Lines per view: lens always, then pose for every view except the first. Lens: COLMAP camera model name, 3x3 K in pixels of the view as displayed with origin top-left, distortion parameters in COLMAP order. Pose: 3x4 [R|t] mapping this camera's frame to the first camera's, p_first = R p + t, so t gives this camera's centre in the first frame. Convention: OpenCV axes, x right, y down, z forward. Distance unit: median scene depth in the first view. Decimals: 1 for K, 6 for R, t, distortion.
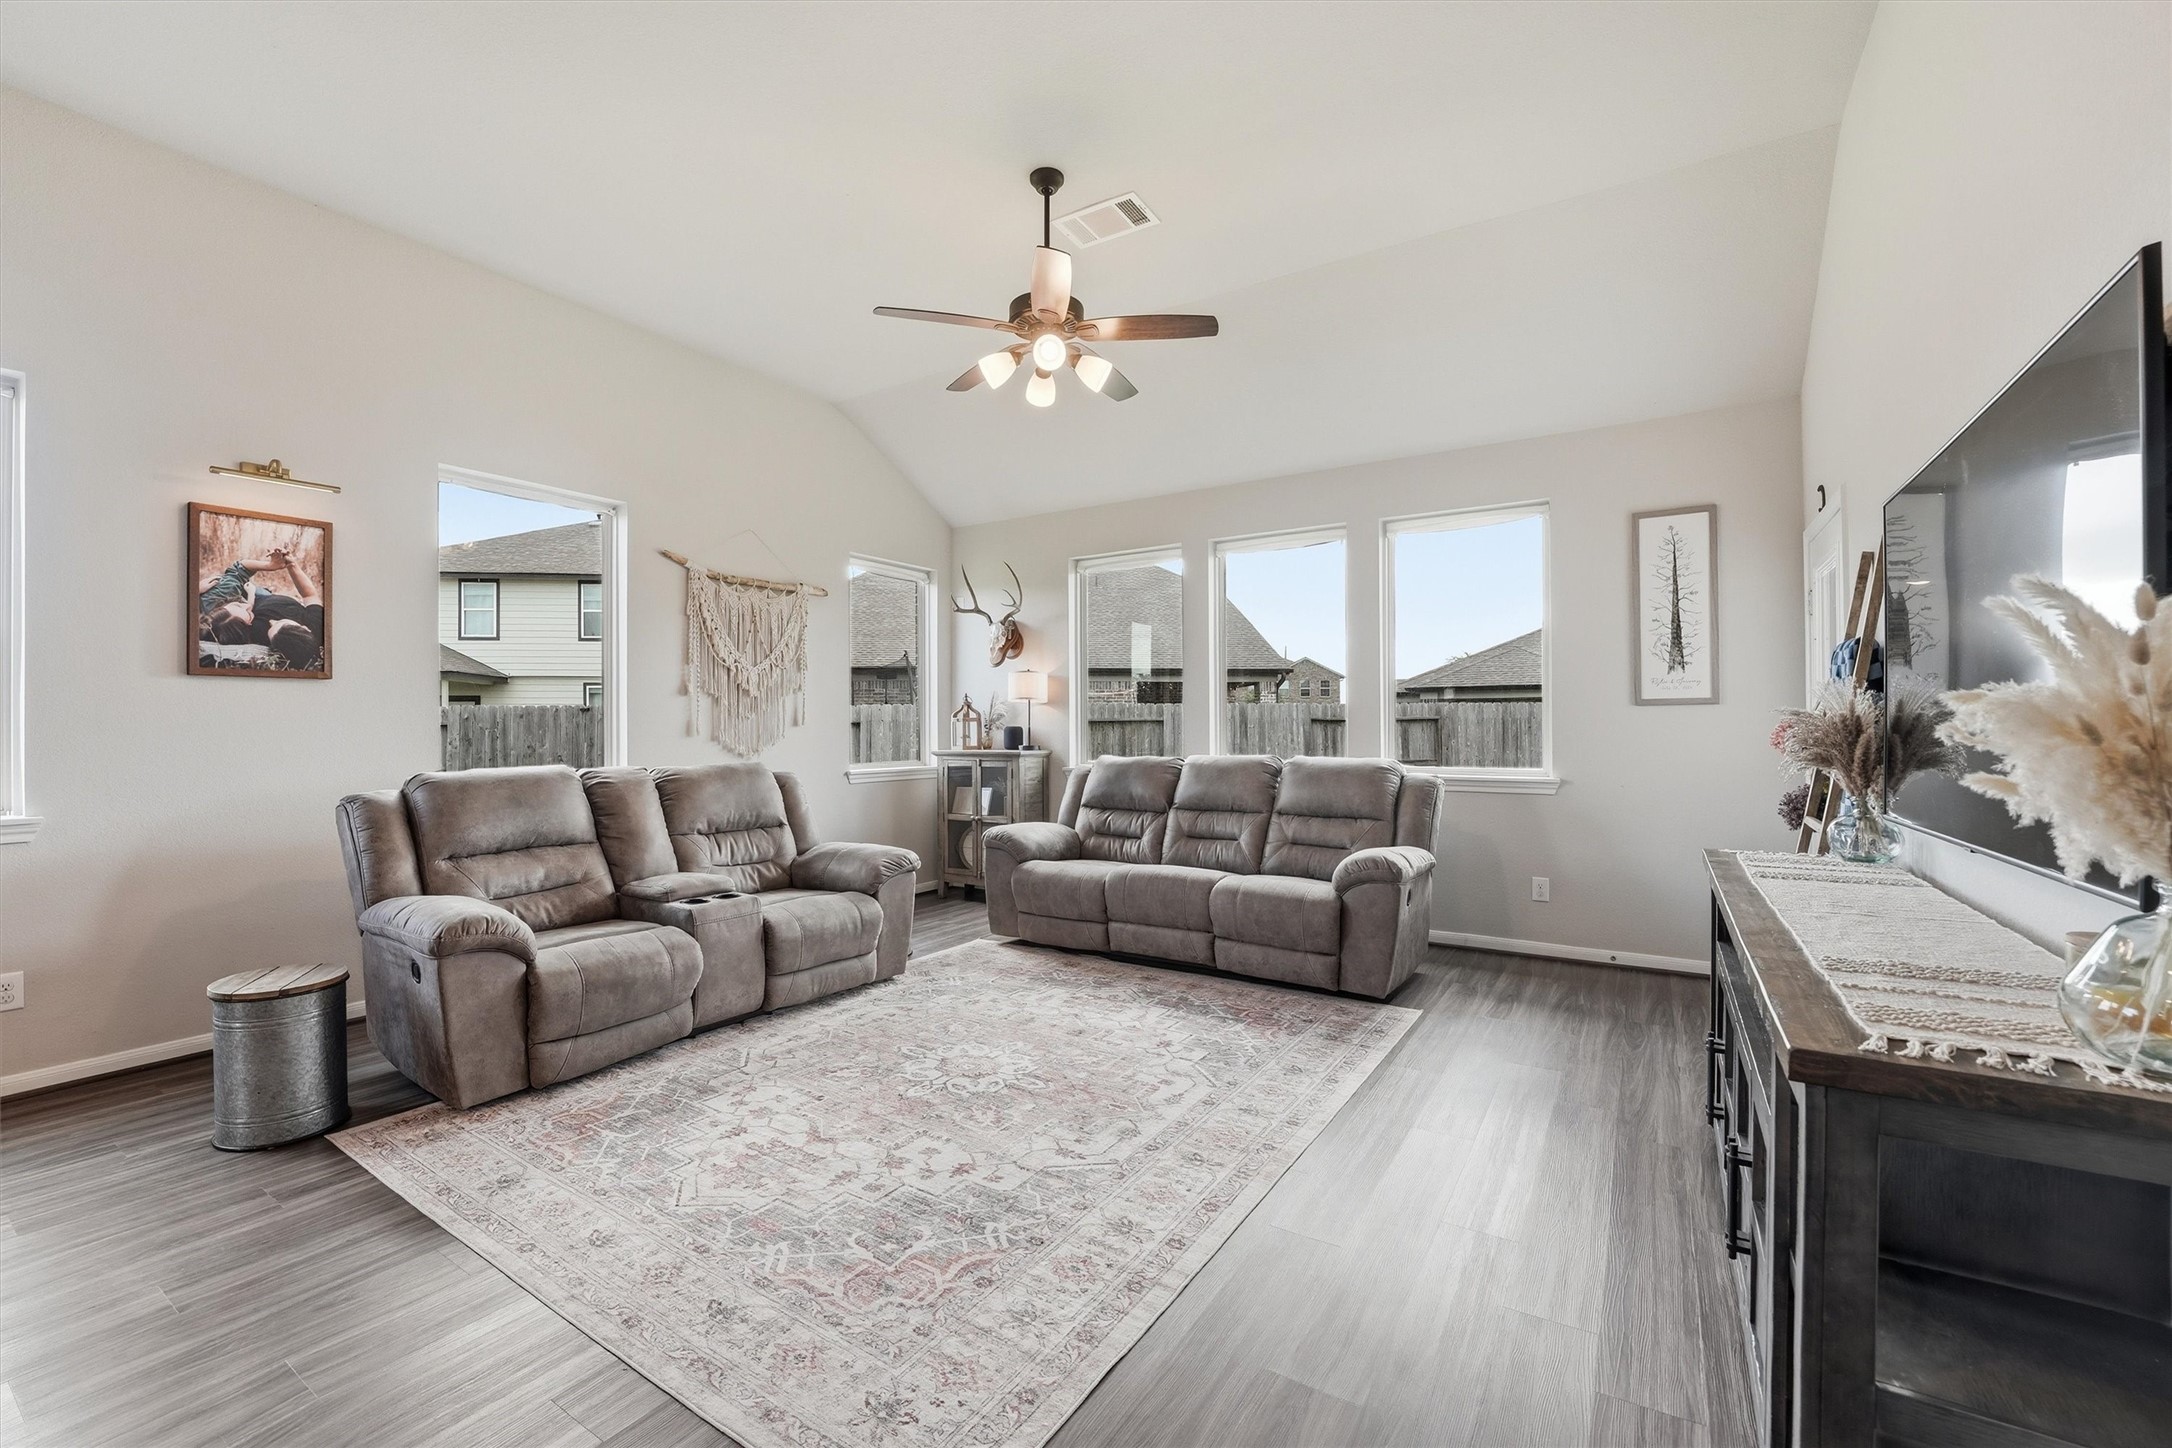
lens RADIAL K [[887.7, 0, 1080.3], [0, 887.7, 723.1], [0, 0, 1]] dist [-0.022972, -0.000104]
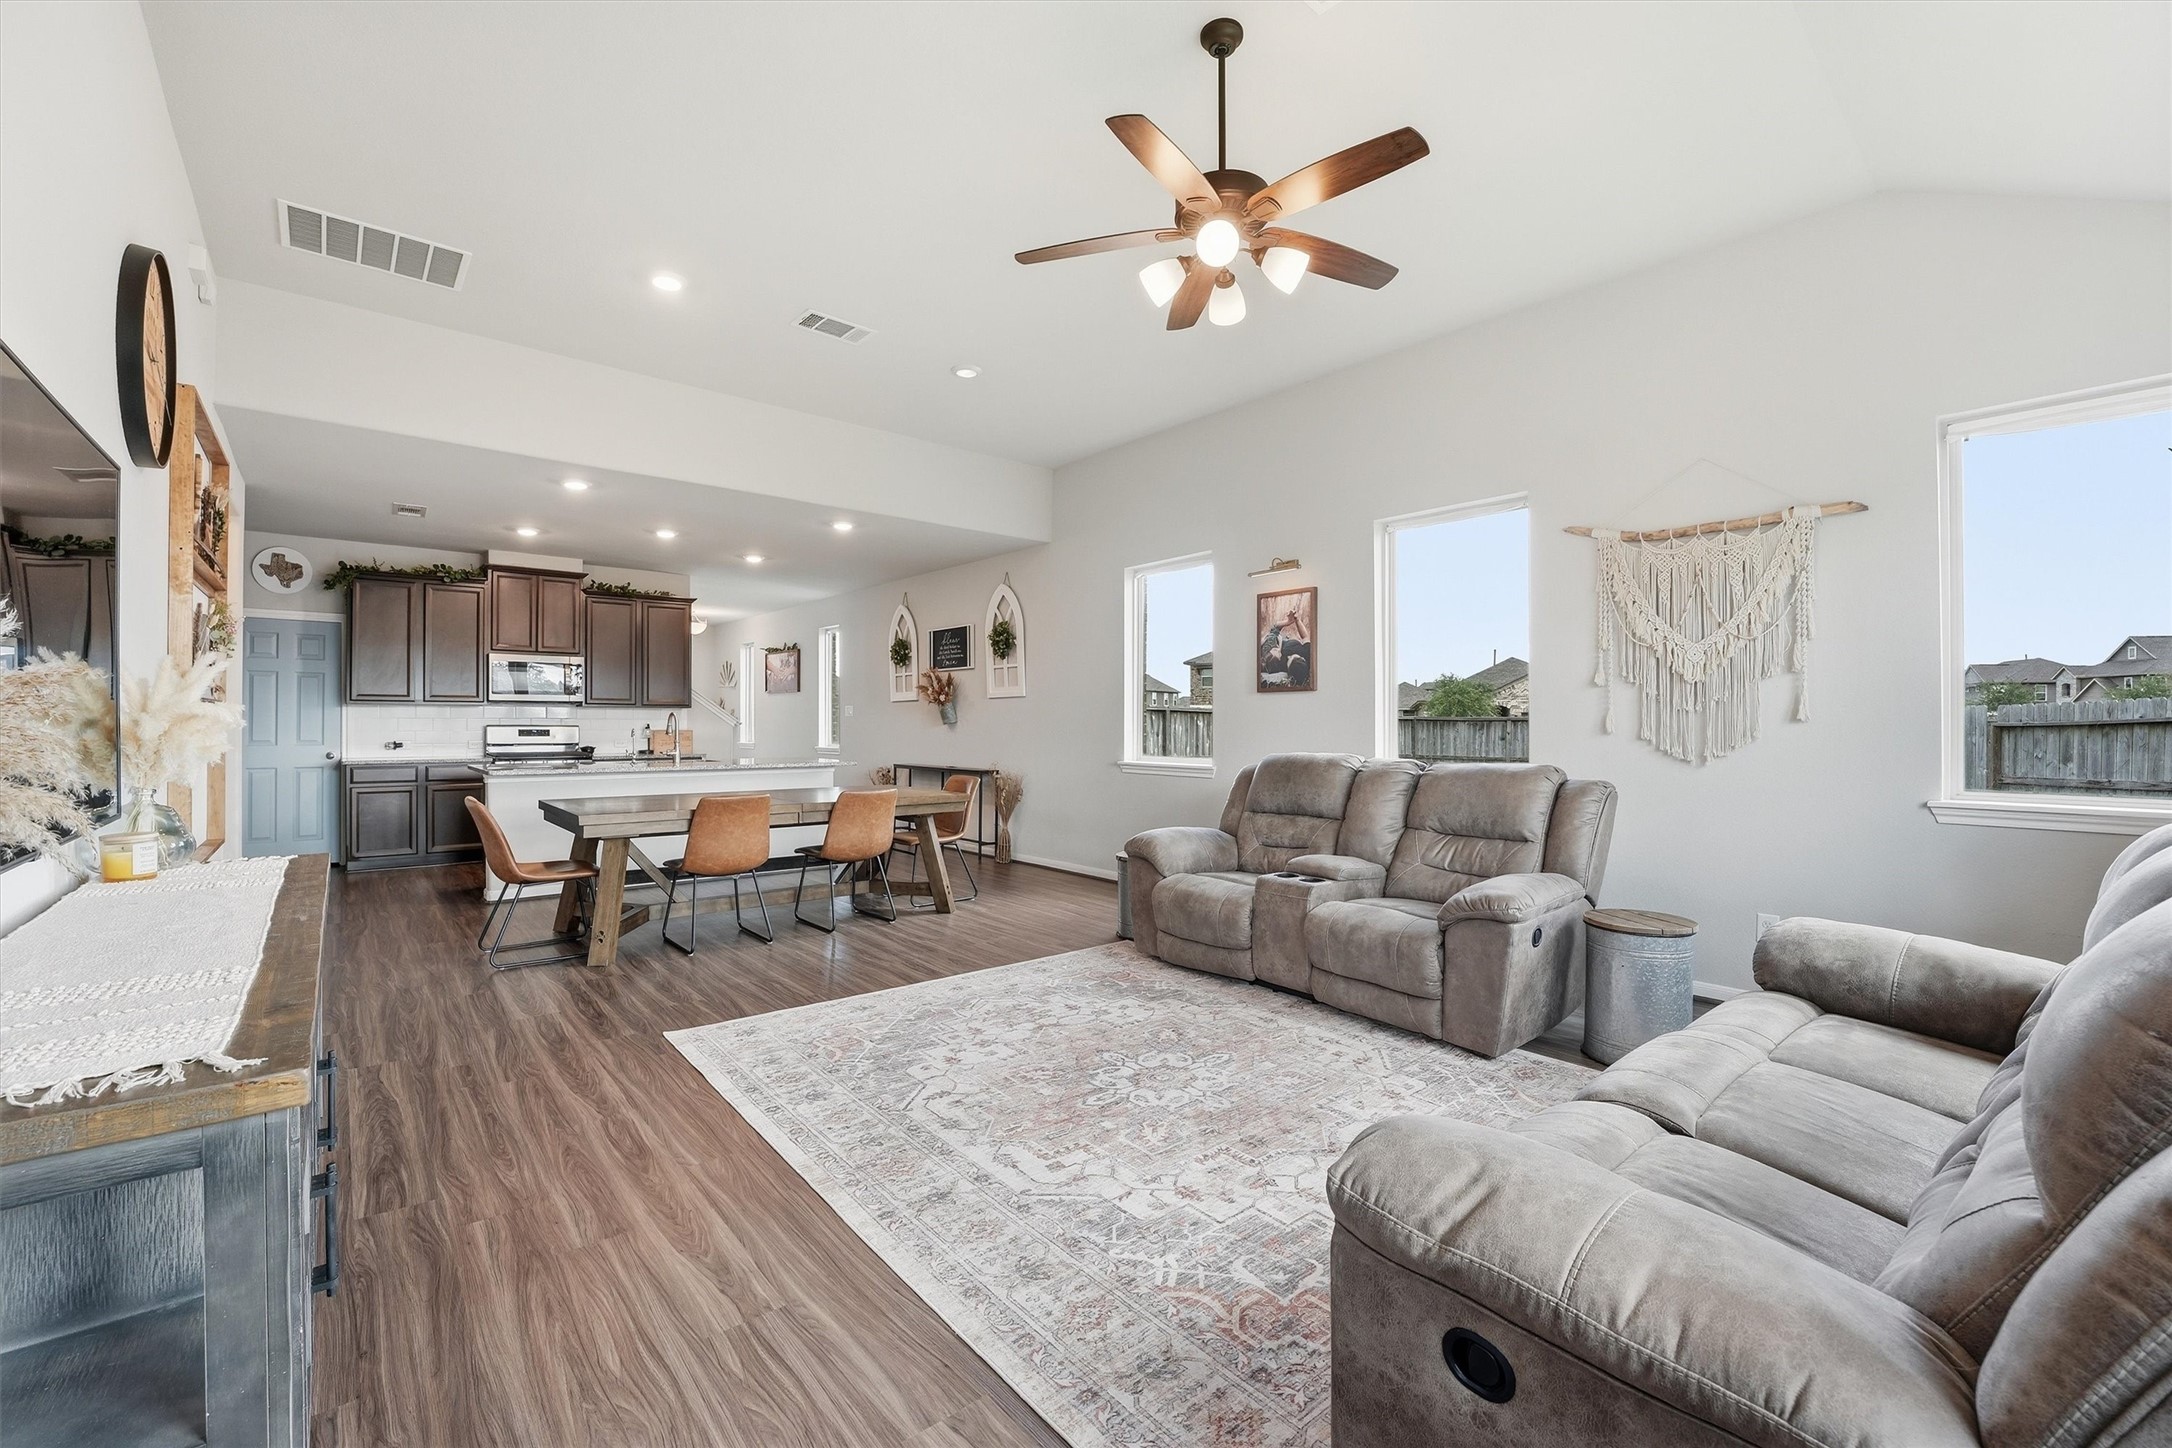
lens RADIAL K [[887.7, 0, 1079.8], [0, 887.7, 722.8], [0, 0, 1]] dist [-0.022972, -0.000104]
pose [[-0.289312, 0.001717, -0.957233, 0.800218], [0.003502, 0.999994, 0.000735, 0.002995], [0.957228, -0.003140, -0.289316, 1.170627]]
